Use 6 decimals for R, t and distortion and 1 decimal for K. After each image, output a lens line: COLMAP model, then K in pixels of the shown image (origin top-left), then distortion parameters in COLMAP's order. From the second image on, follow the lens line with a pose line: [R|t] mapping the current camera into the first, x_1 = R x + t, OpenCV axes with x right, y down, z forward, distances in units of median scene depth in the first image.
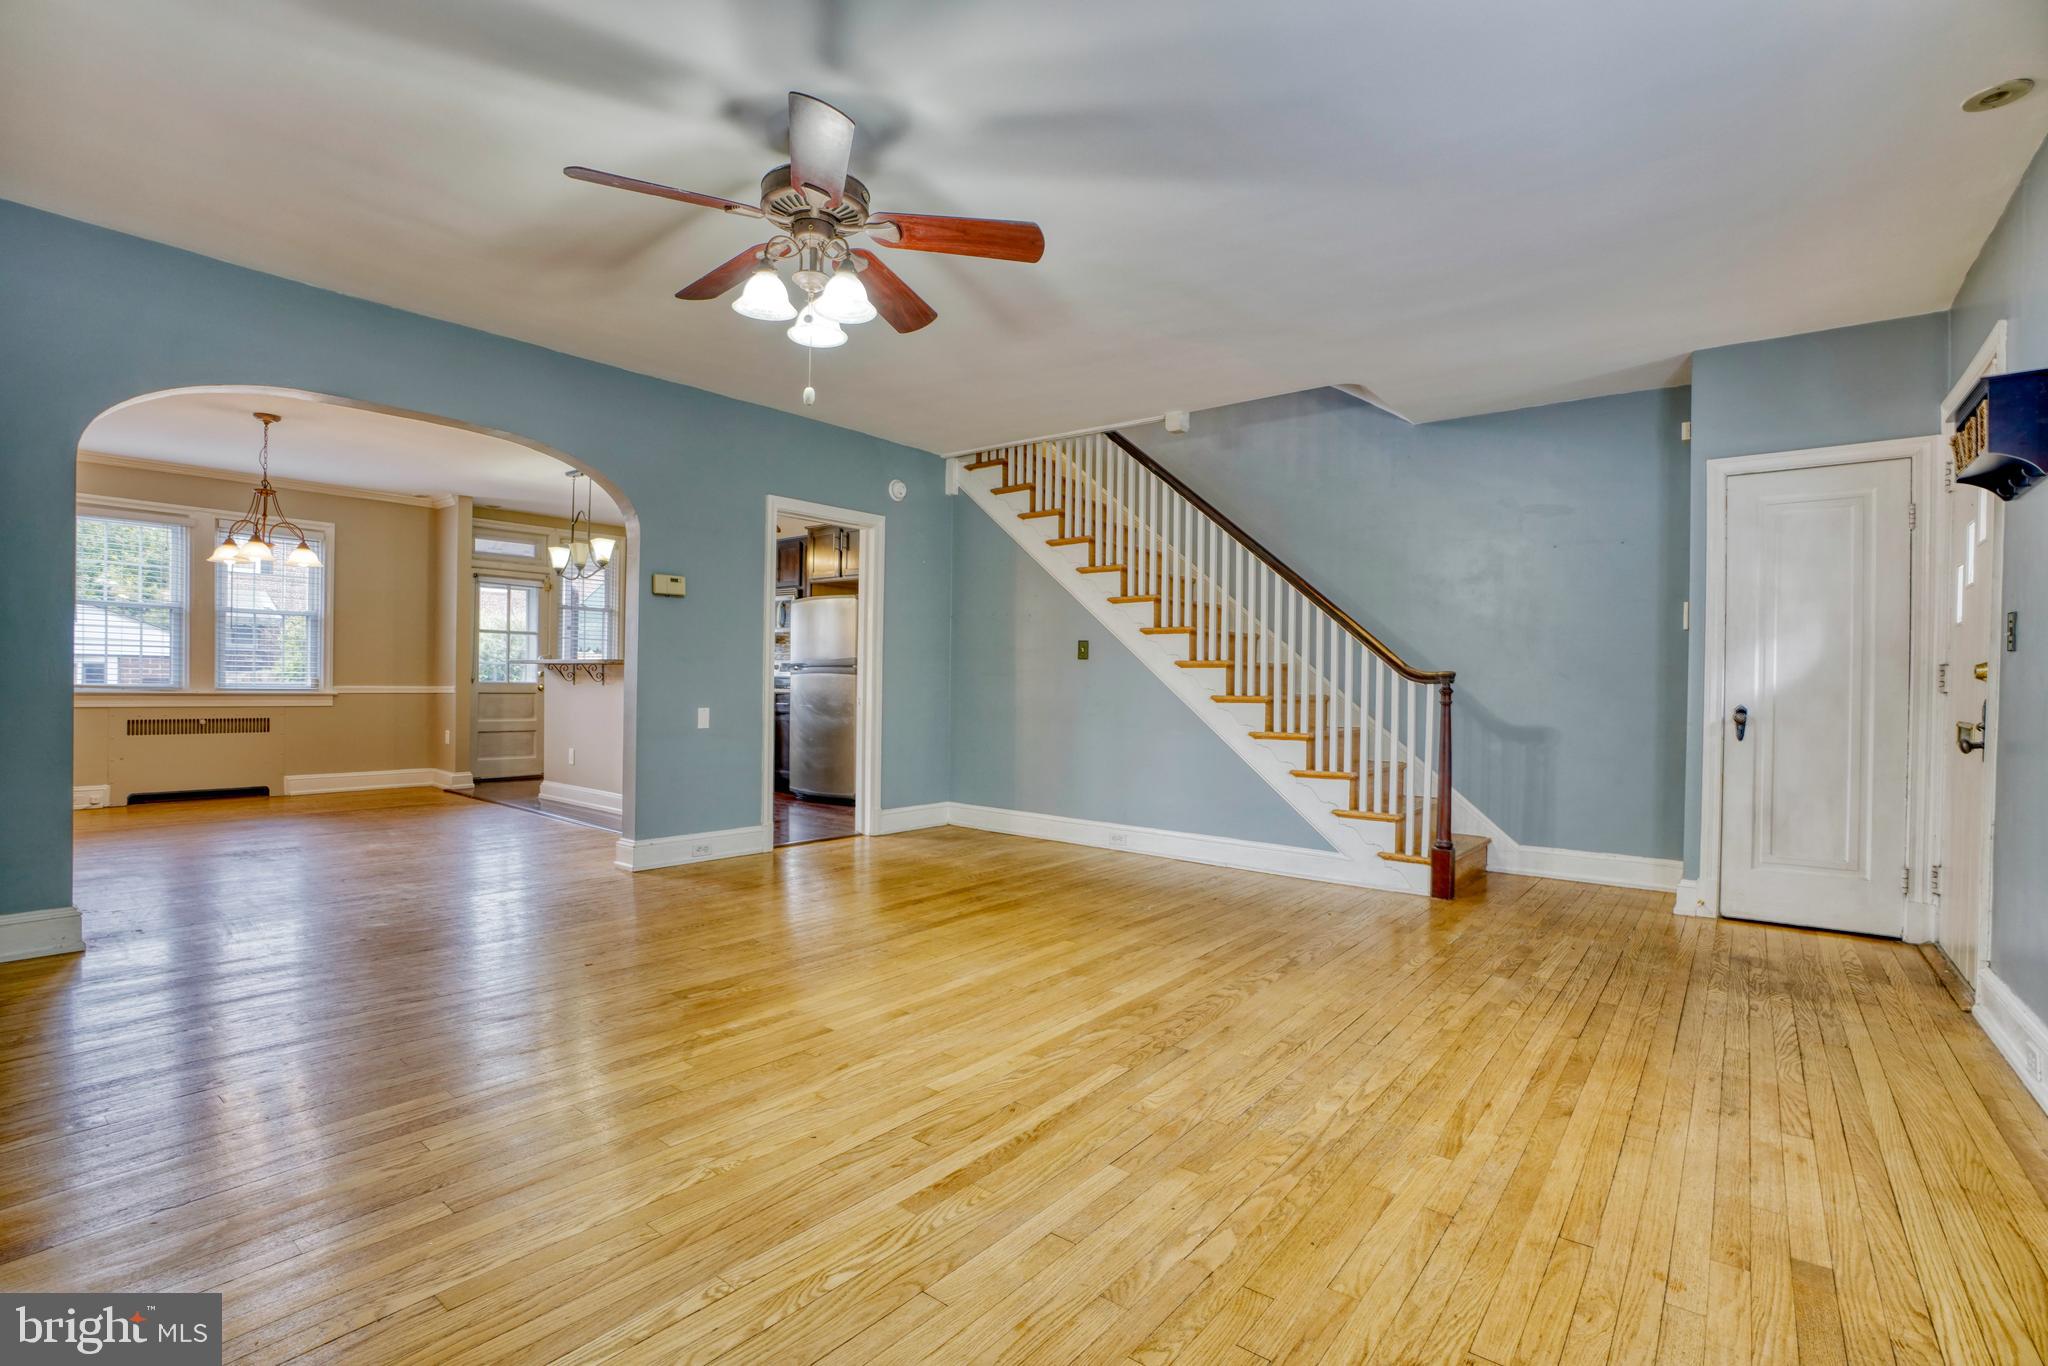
lens RADIAL K [[943.6, 0, 1006.6], [0, 943.6, 690.3], [0, 0, 1]] dist [-0.069115, 0.025667]
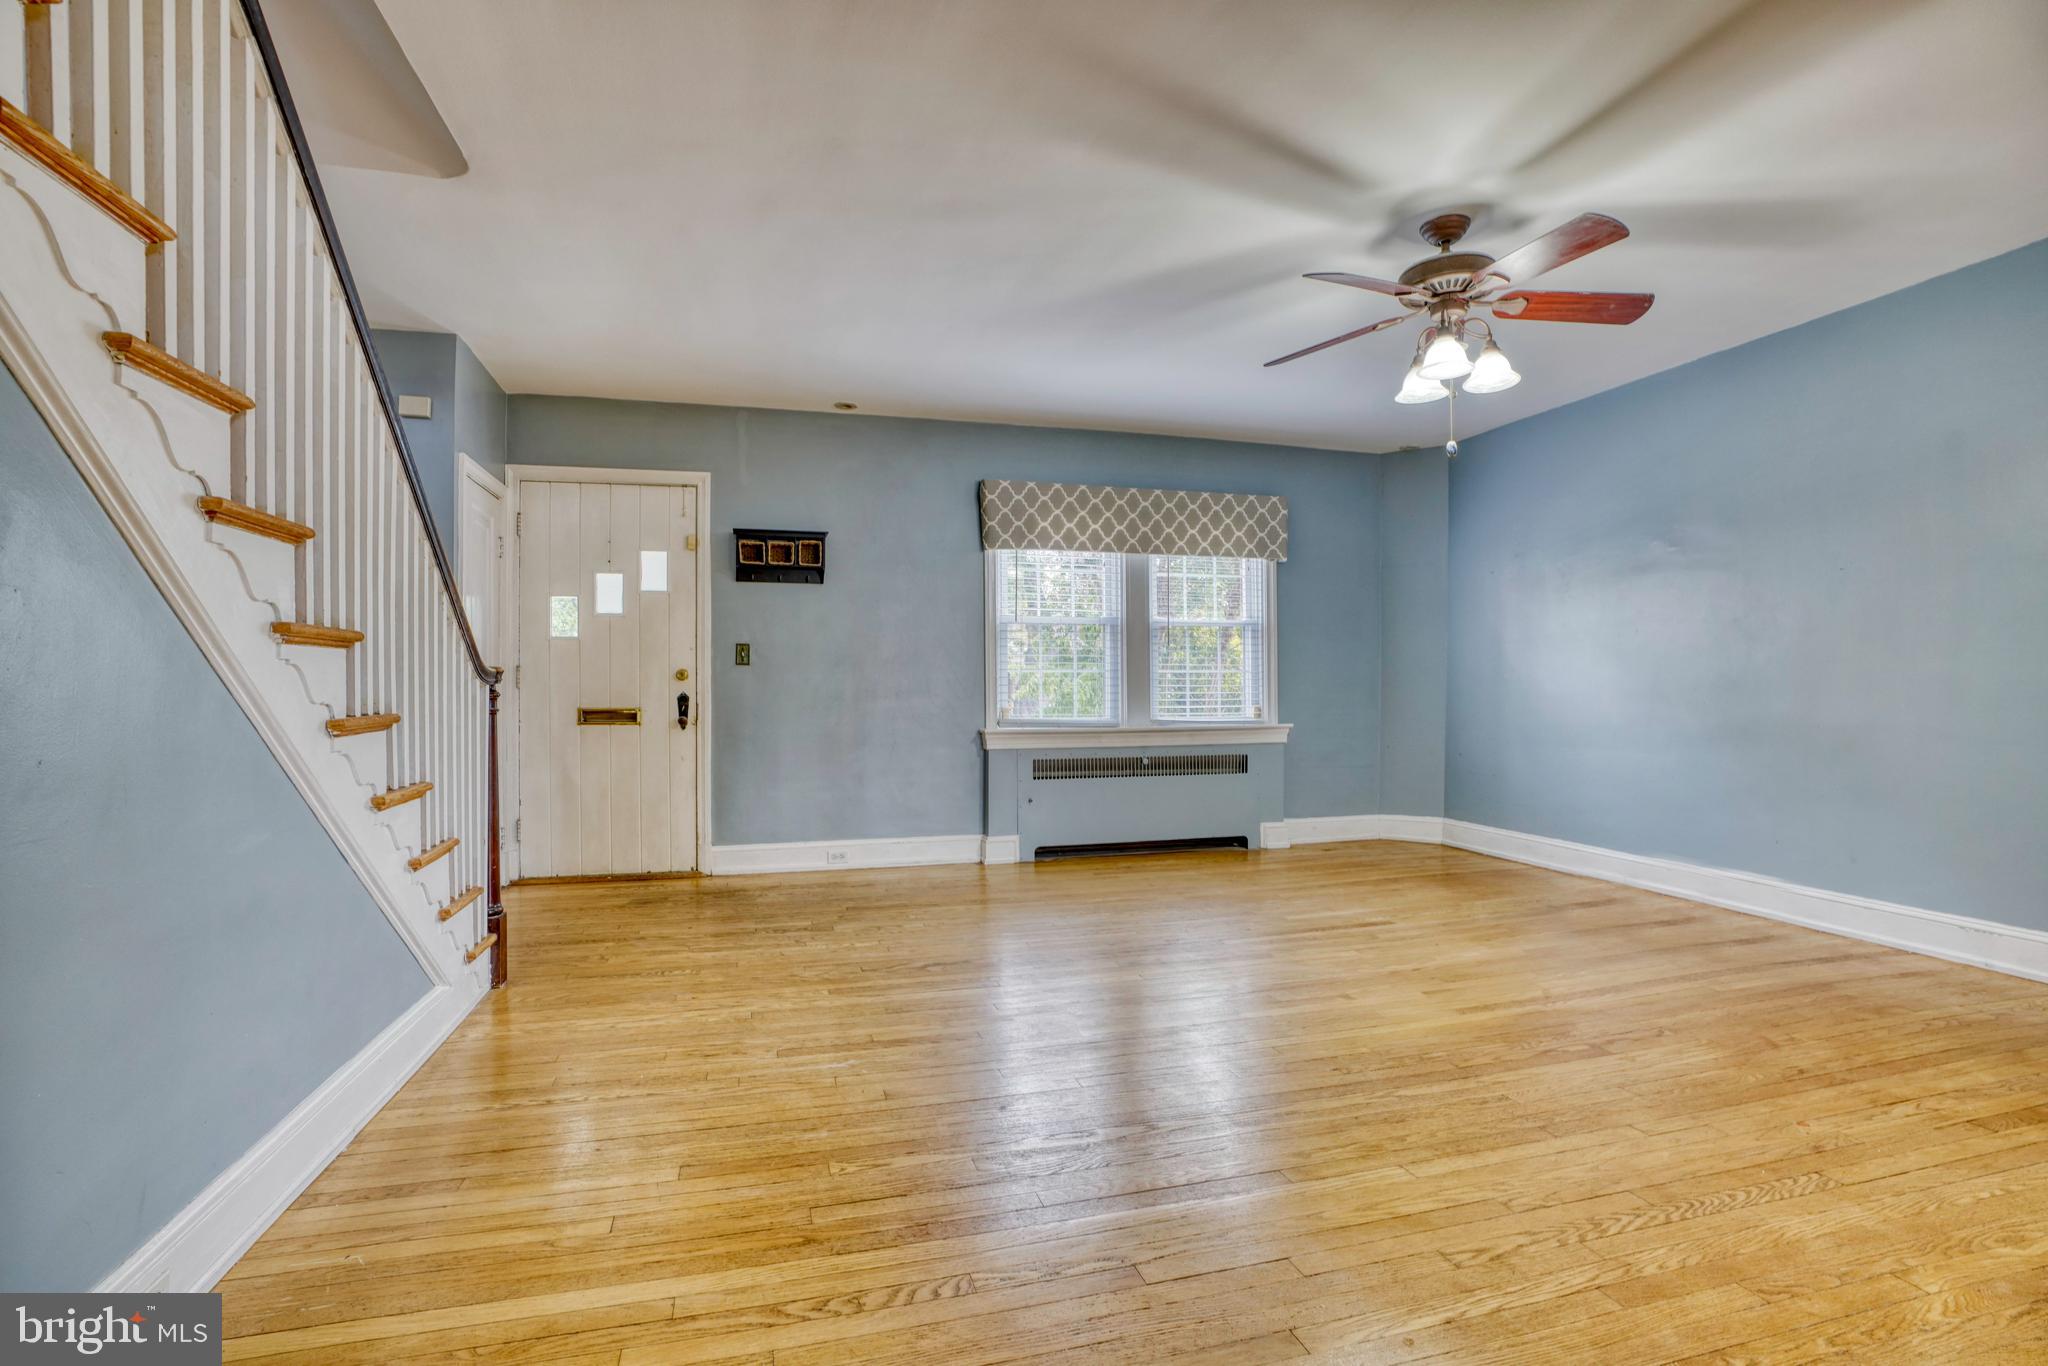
lens RADIAL K [[943.6, 0, 1010.1], [0, 943.6, 701.2], [0, 0, 1]] dist [-0.069115, 0.025667]
pose [[-0.814198, -0.022298, 0.580159, -0.236588], [-0.006337, 0.999544, 0.029524, -0.016025], [-0.580553, 0.020362, -0.813968, 1.229999]]
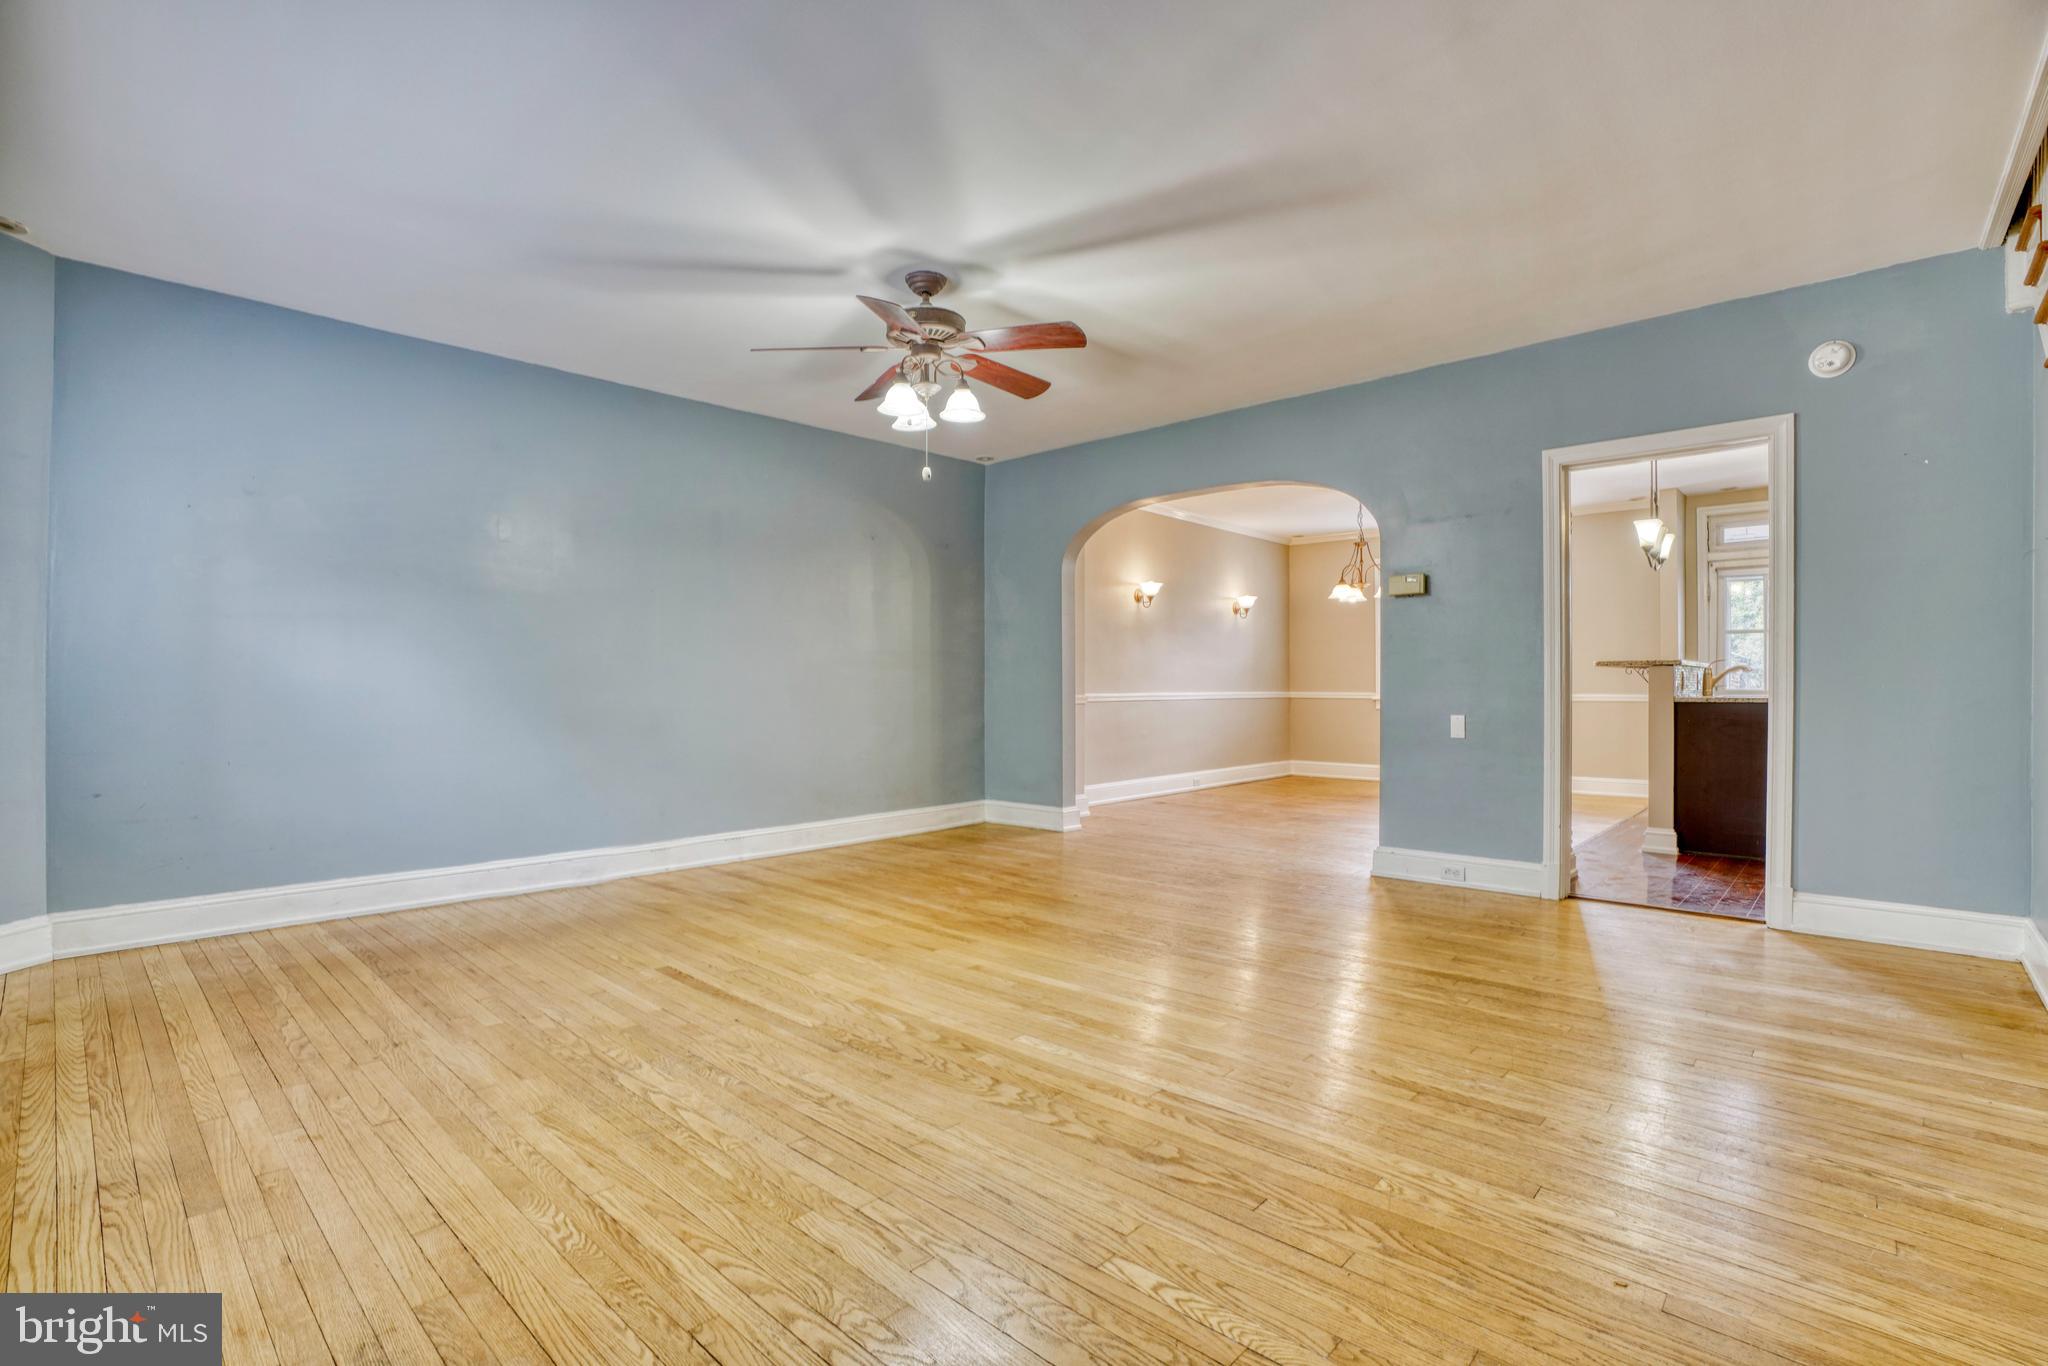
lens RADIAL K [[943.6, 0, 1005.5], [0, 943.6, 691.1], [0, 0, 1]] dist [-0.069115, 0.025667]
pose [[-0.071514, -0.006182, -0.997420, 0.619294], [-0.006266, 0.999964, -0.005749, 0.004068], [0.997420, 0.005839, -0.071550, 0.658798]]
